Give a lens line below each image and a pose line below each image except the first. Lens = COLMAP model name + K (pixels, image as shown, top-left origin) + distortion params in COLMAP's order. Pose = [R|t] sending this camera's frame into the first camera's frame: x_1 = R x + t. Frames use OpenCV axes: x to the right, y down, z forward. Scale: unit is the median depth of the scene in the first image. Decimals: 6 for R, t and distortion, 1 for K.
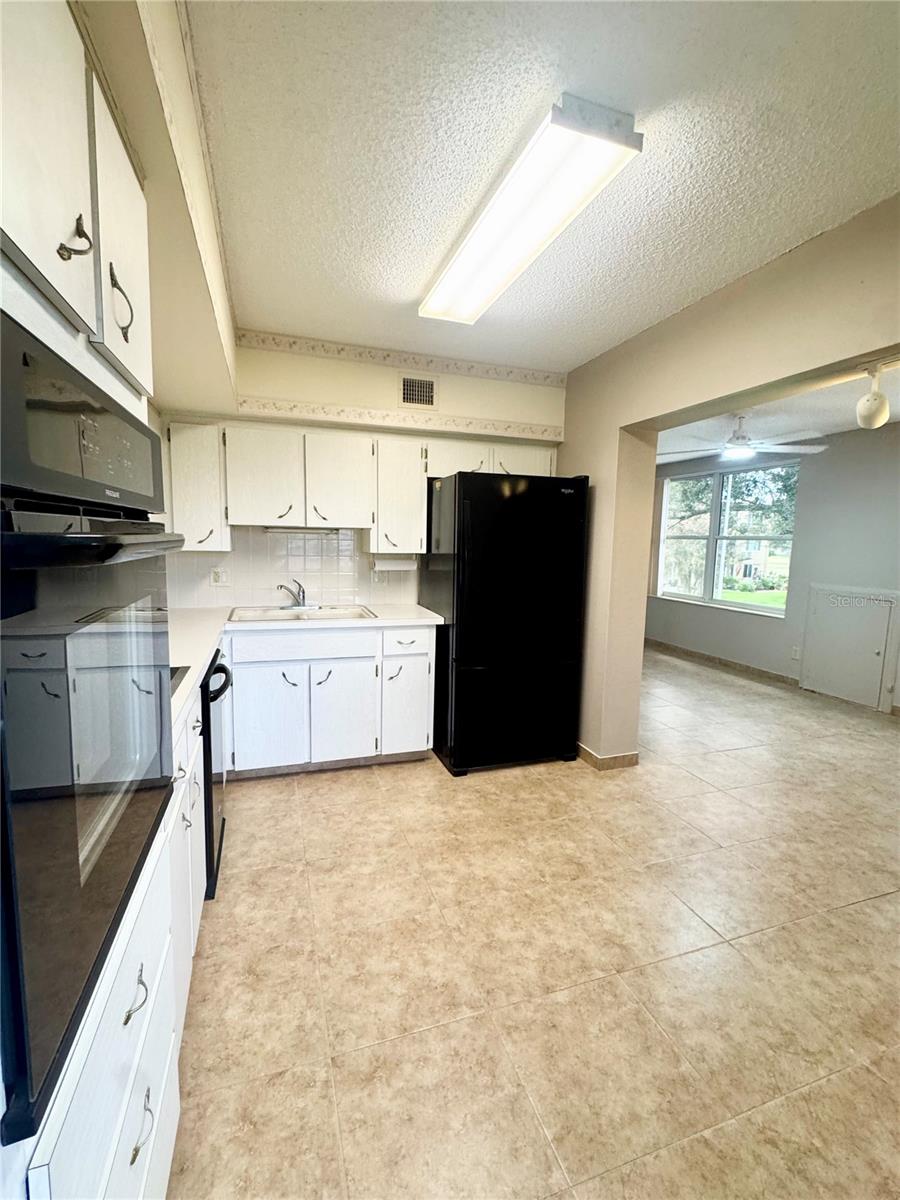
lens RADIAL K [[538.5, 0, 449.4], [0, 538.5, 601.9], [0, 0, 1]] dist [-0.004313, -0.000305]
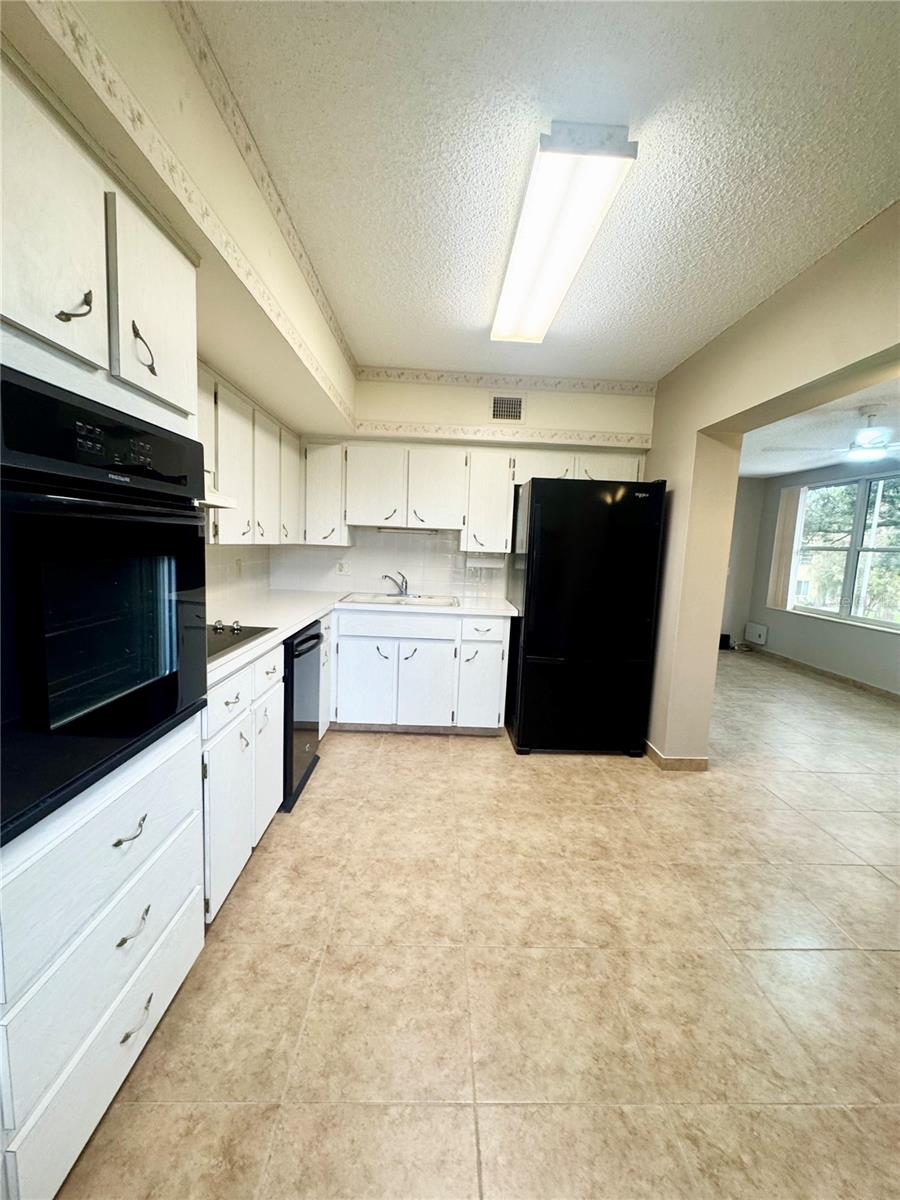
lens RADIAL K [[486.5, 0, 451.3], [0, 486.5, 602.6], [0, 0, 1]] dist [-0.006166, 0.000955]
pose [[0.953589, 0.055014, -0.296044, 0.191824], [-0.057164, 0.998364, 0.001395, 0.024713], [0.295636, 0.015592, 0.955173, 0.003123]]
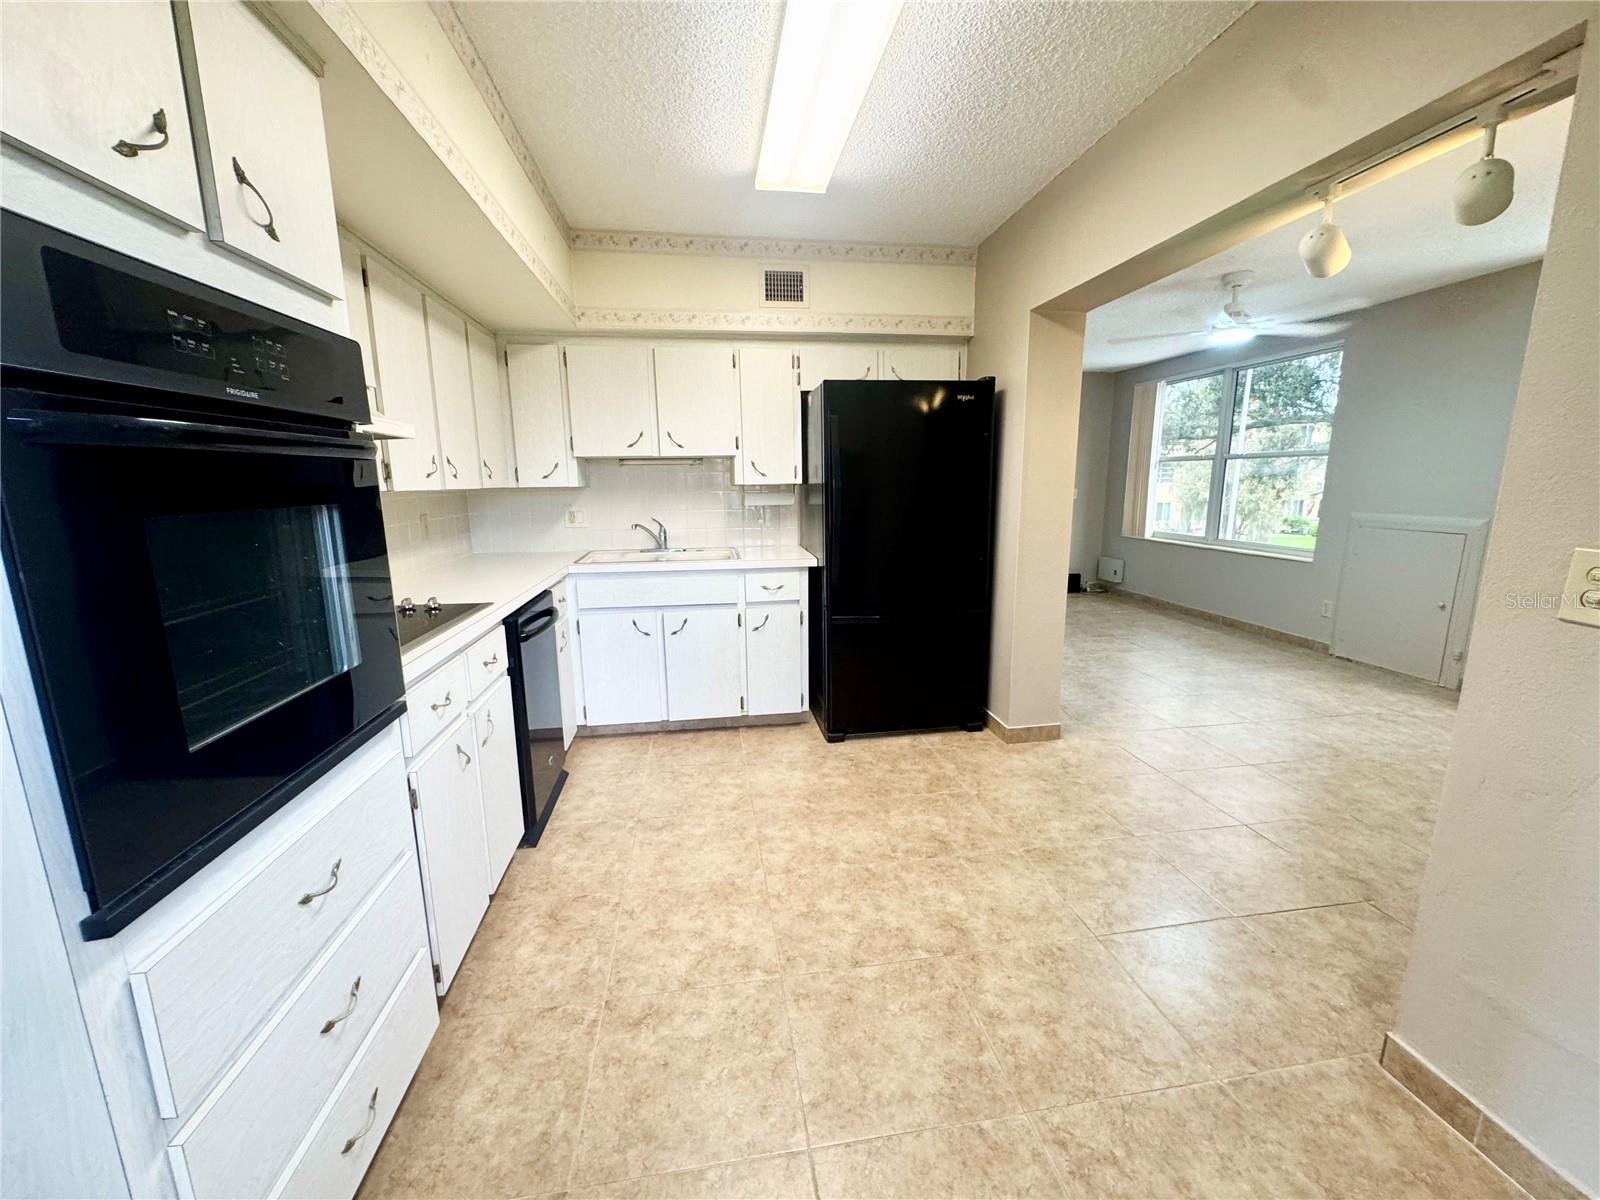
lens RADIAL K [[648.7, 0, 803.4], [0, 648.7, 604.3], [0, 0, 1]] dist [-0.006166, 0.000955]
pose [[0.983567, 0.000558, -0.180545, 0.189962], [0.012206, 0.997502, 0.069579, 0.037472], [0.180132, -0.070640, 0.981103, -0.011874]]
